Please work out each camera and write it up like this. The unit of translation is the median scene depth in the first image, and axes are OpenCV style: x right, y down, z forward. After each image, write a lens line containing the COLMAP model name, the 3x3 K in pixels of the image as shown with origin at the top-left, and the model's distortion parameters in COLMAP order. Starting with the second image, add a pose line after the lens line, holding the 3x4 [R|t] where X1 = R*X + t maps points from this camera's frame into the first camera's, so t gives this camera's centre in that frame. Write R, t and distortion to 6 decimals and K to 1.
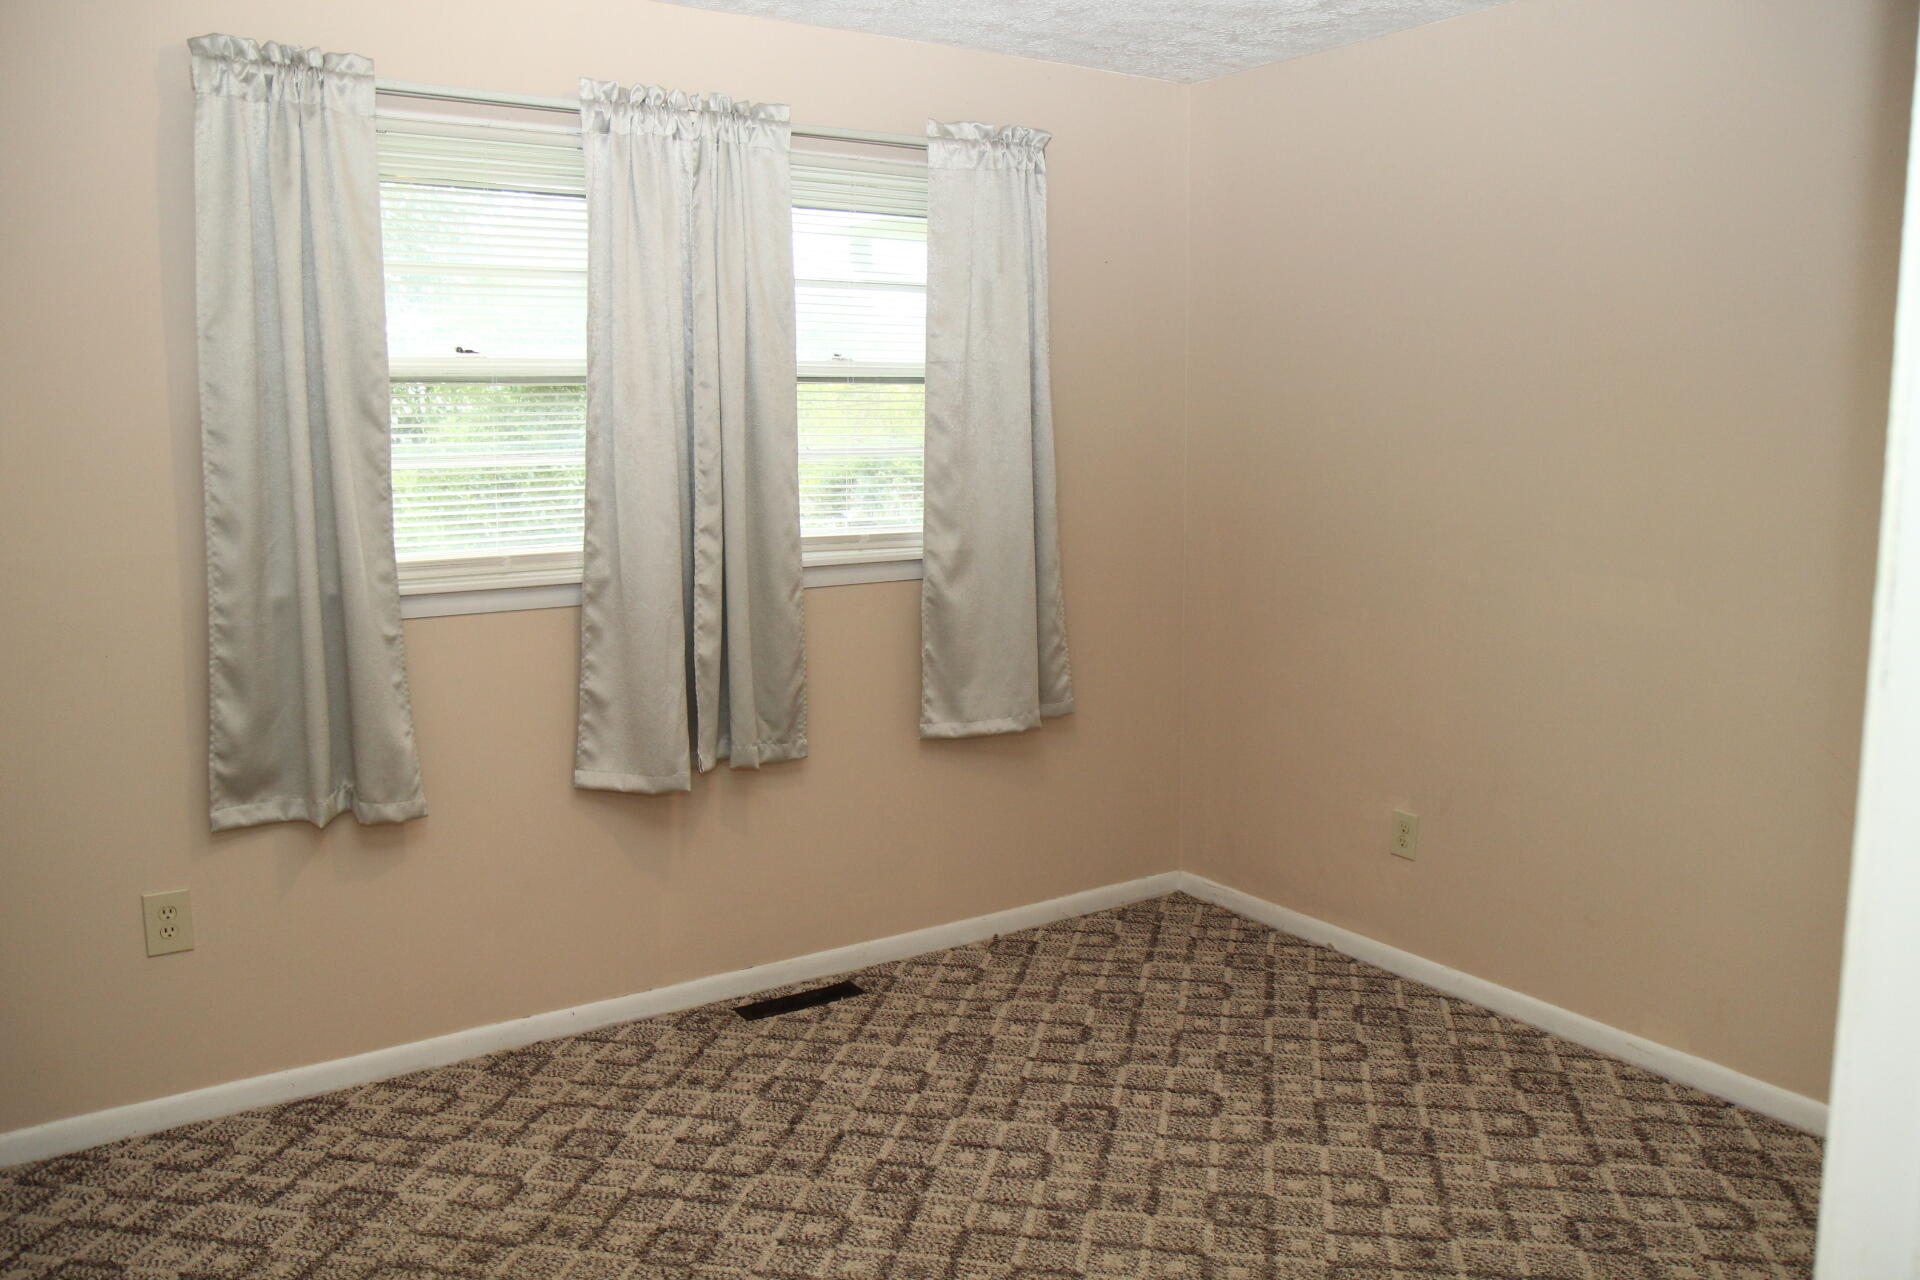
lens RADIAL K [[1471.3, 0, 960.0], [0, 1471.3, 640.0], [0, 0, 1]] dist [-0.095417, 0.087697]
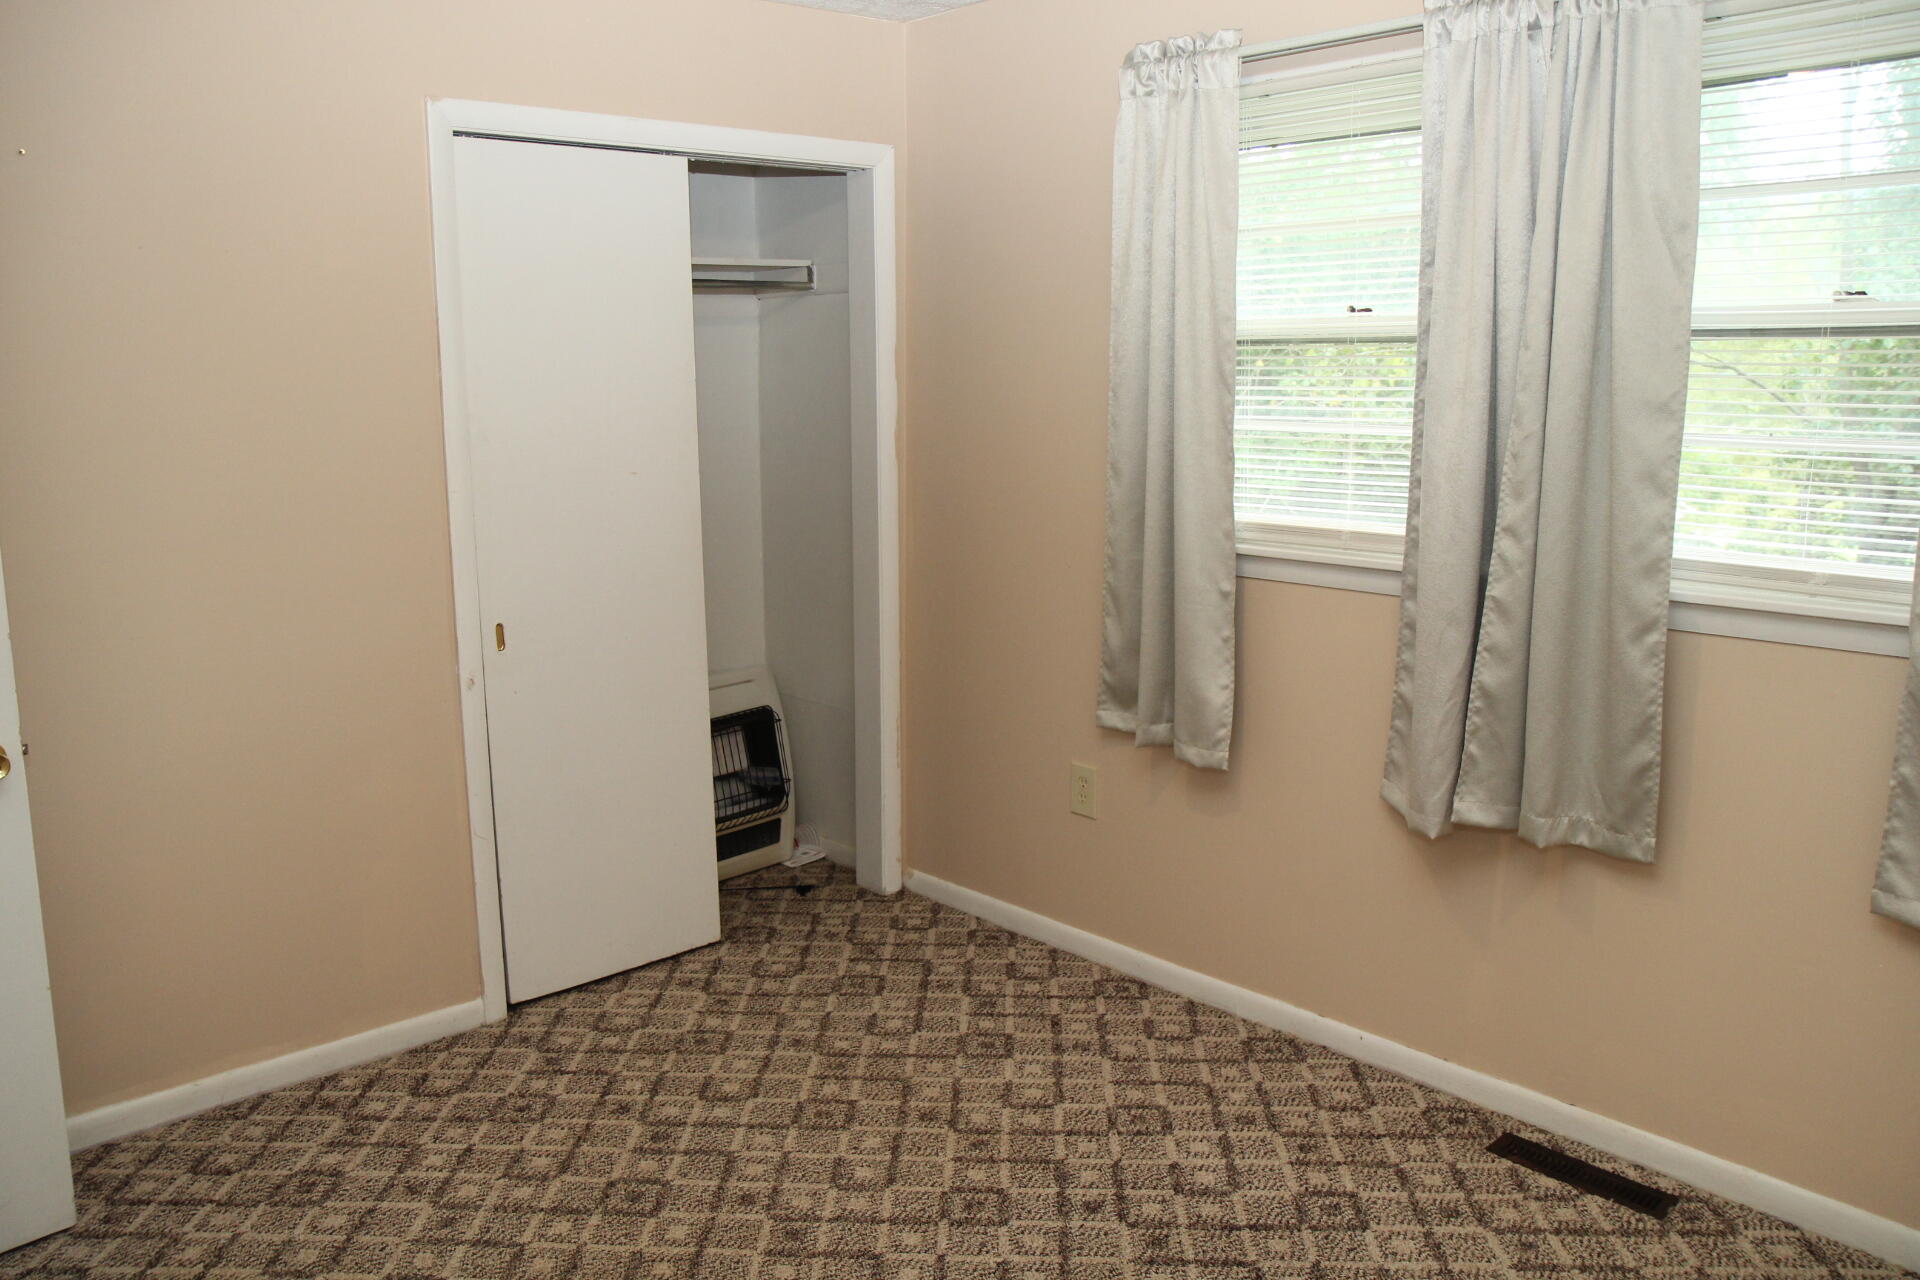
lens RADIAL K [[1471.3, 0, 960.0], [0, 1471.3, 640.0], [0, 0, 1]] dist [-0.095417, 0.087697]
pose [[0.162001, 0.181880, -0.969884, 0.584650], [-0.140398, 0.977117, 0.159786, -0.107096], [0.976752, 0.110285, 0.183830, 0.613041]]
